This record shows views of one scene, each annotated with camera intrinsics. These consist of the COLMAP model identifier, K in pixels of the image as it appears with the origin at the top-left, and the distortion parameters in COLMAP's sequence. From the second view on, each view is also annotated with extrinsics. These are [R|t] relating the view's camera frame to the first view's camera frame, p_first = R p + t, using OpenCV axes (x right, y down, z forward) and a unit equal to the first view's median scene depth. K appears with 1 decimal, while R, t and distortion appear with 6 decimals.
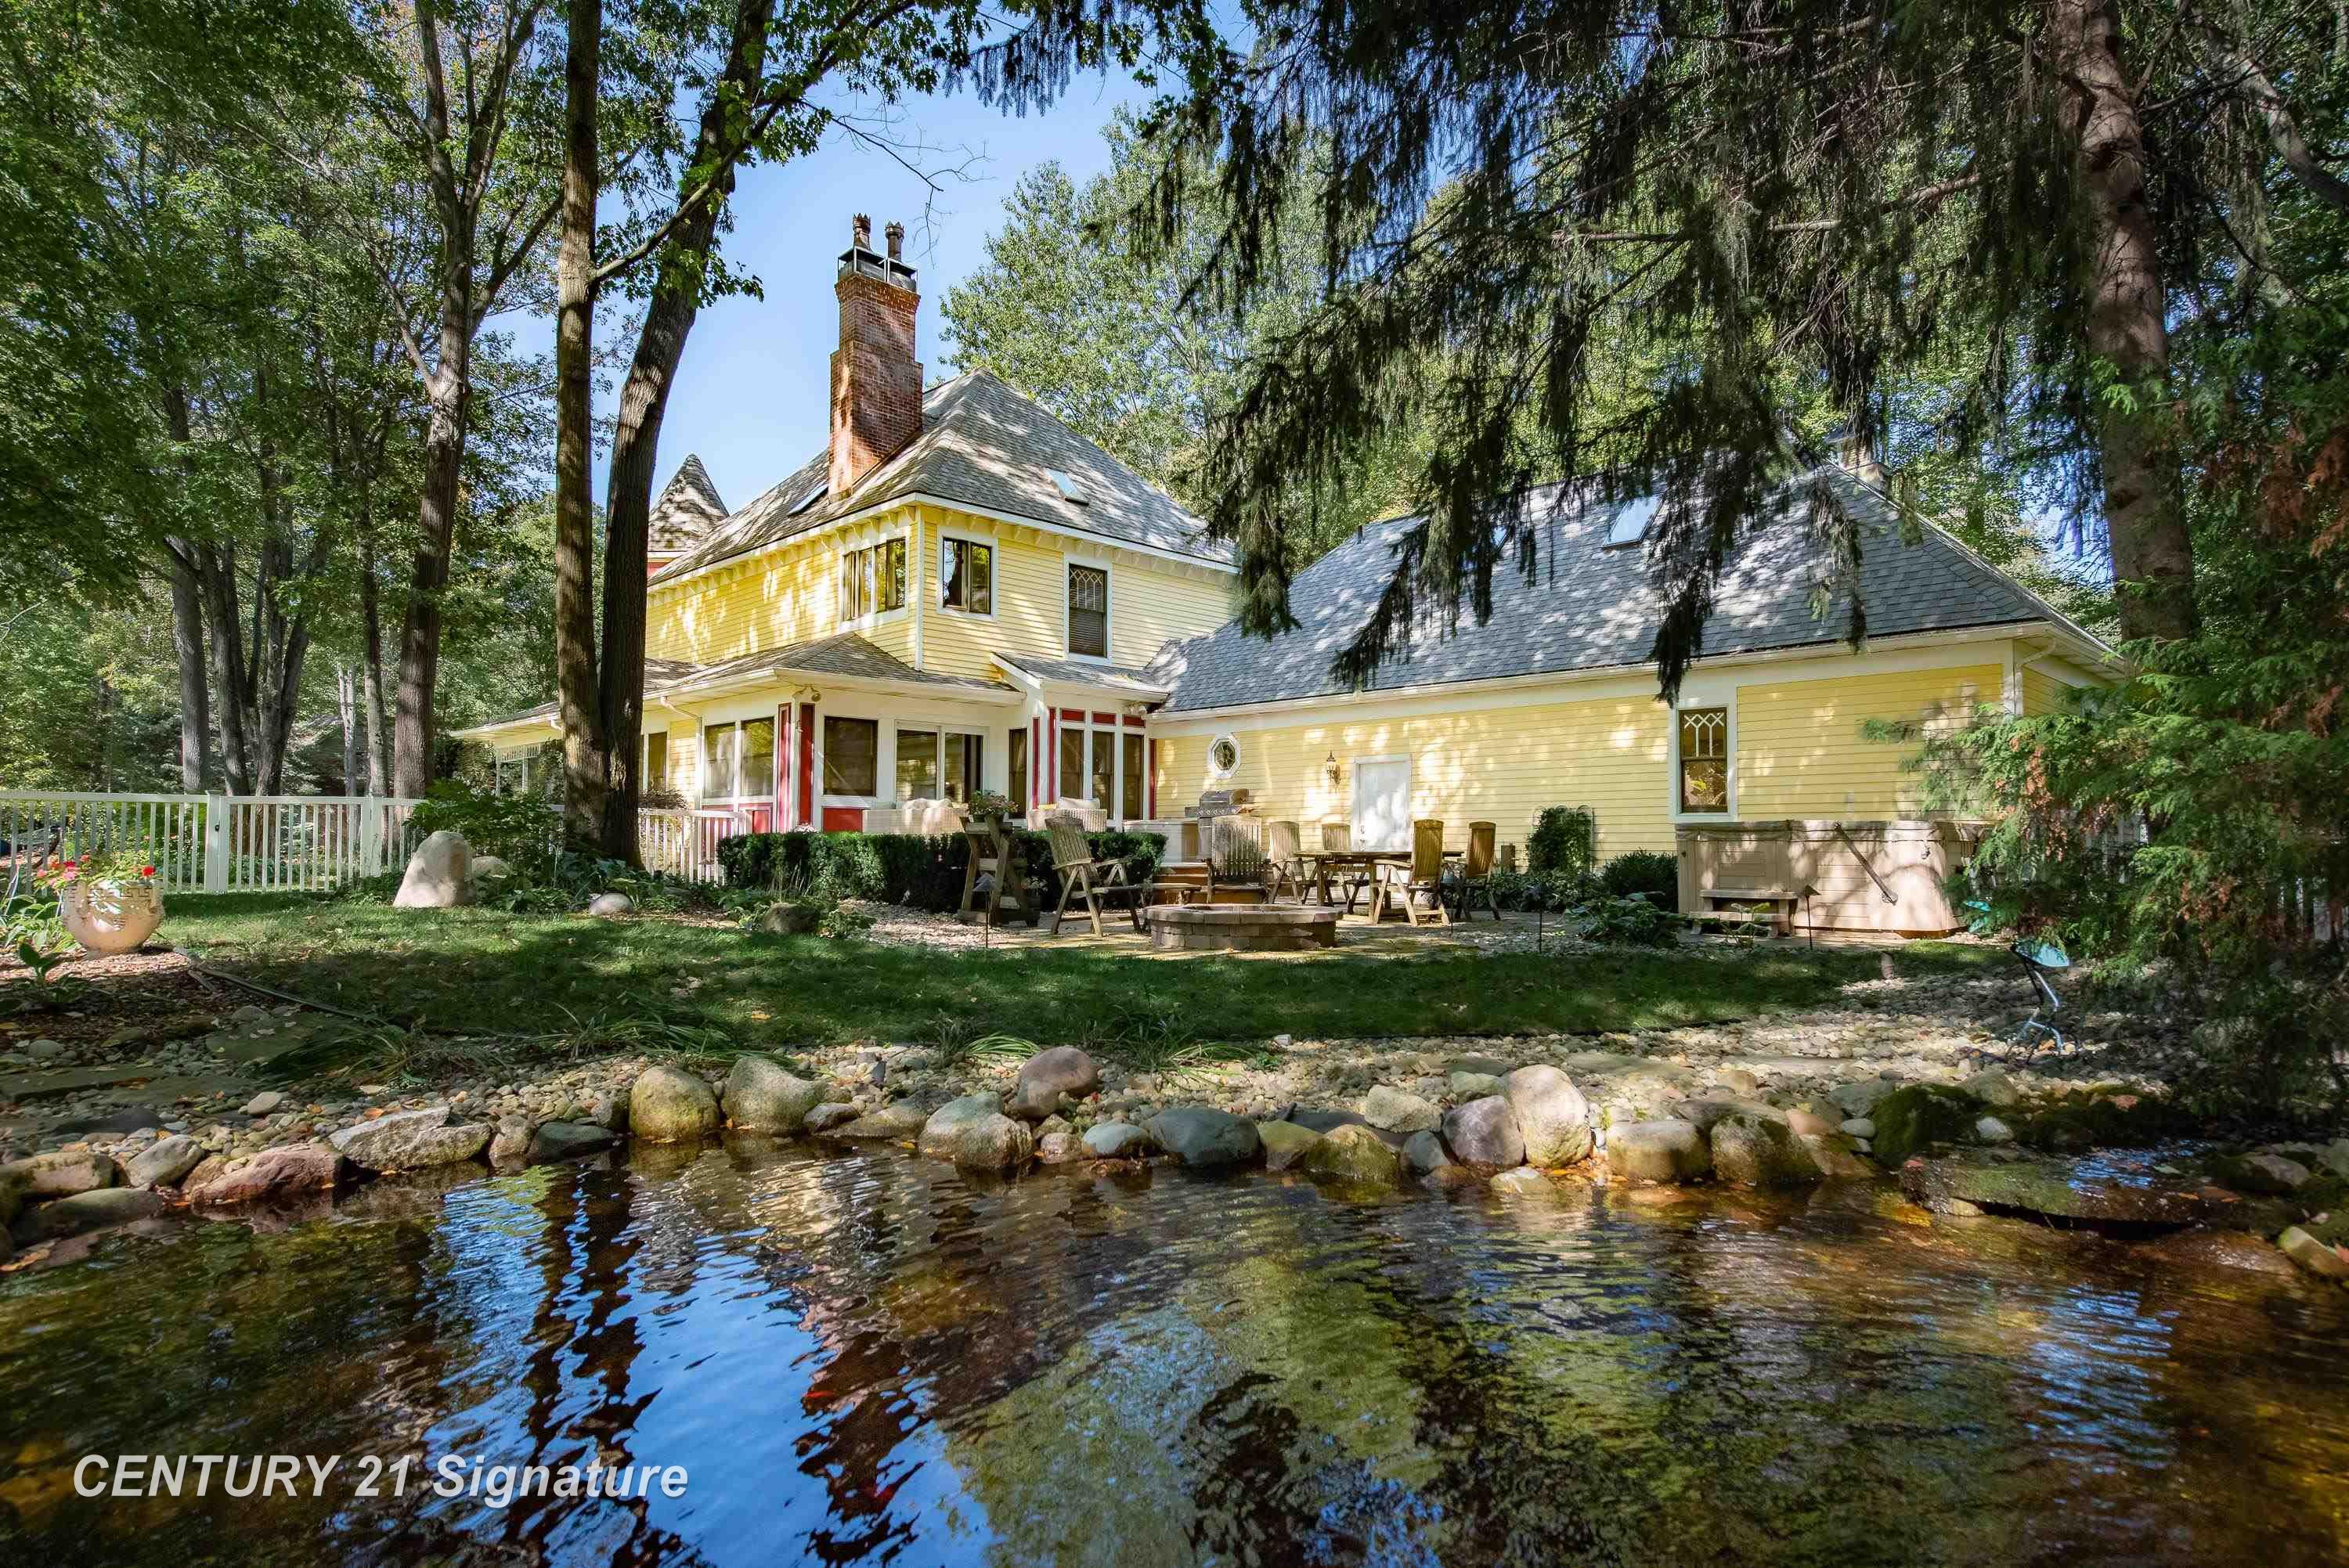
lens RADIAL K [[1255.9, 0, 1171.9], [0, 1255.9, 788.8], [0, 0, 1]] dist [-0.003352, -0.000210]
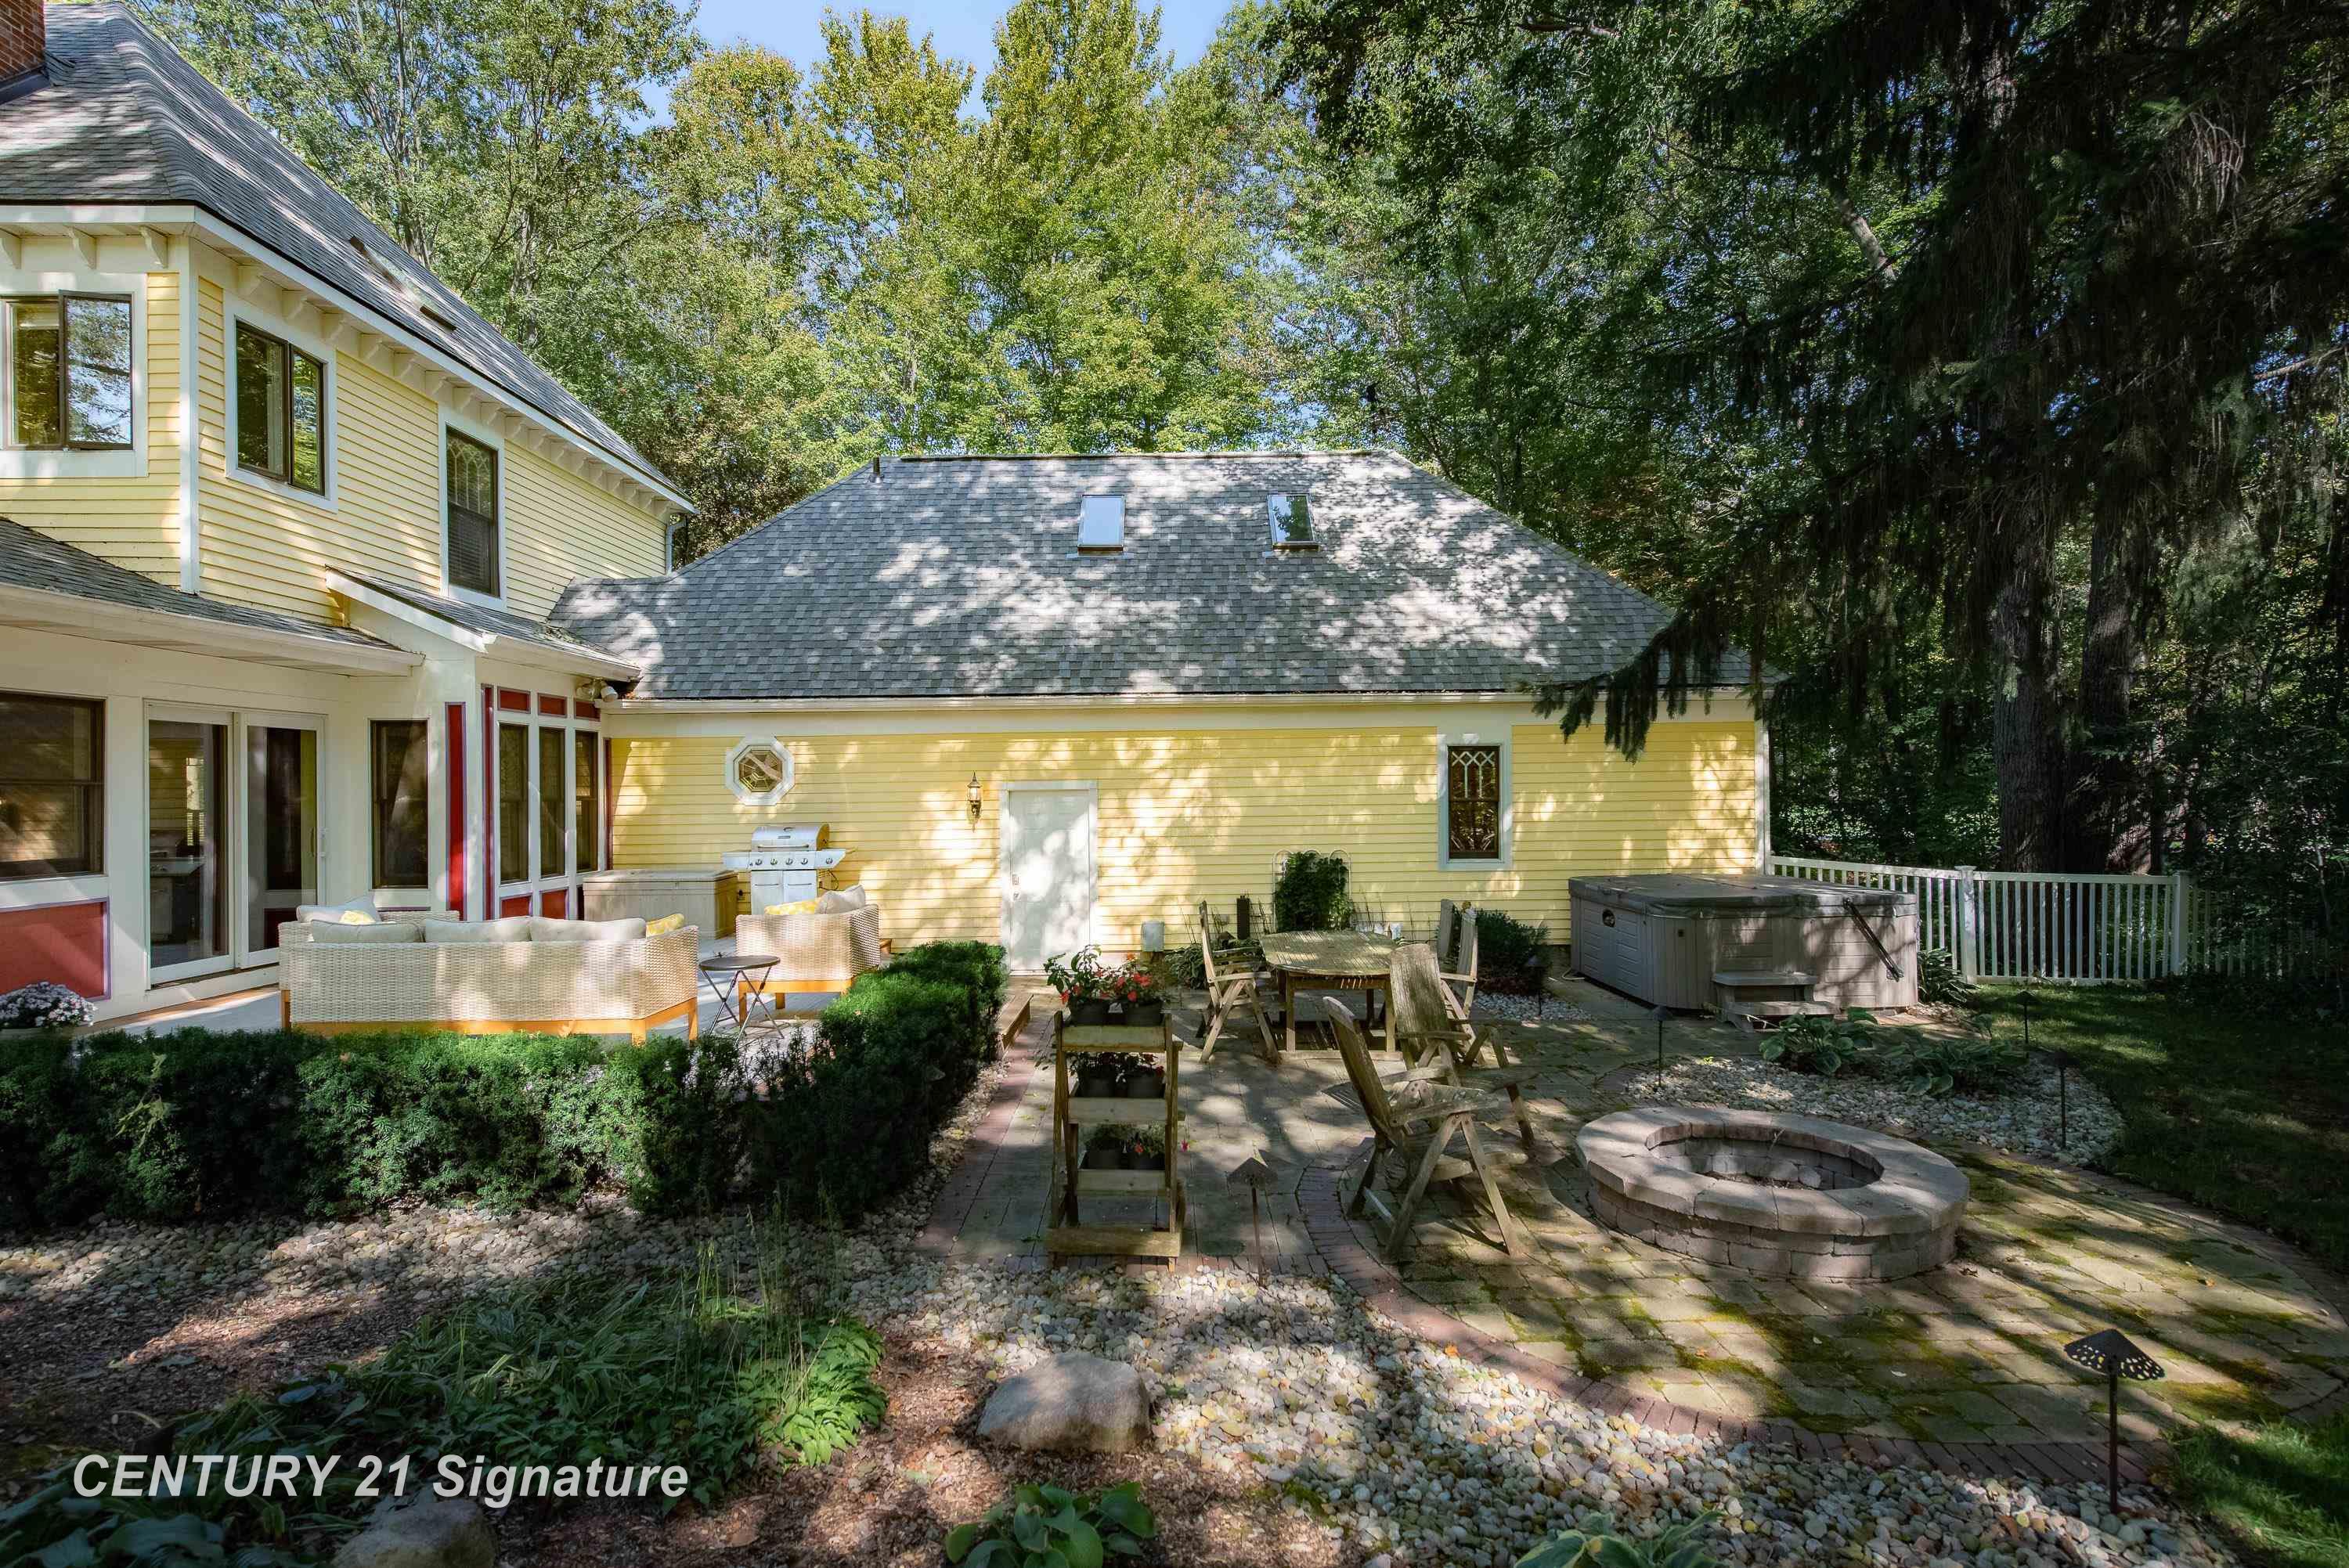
lens RADIAL K [[1174.6, 0, 1181.5], [0, 1174.6, 785.7], [0, 0, 1]] dist [0.000849, -0.000072]
pose [[0.689495, -0.008392, 0.724242, -0.256755], [-0.018853, 0.999386, 0.029528, -0.041230], [-0.724045, -0.034014, 0.688913, 0.417627]]
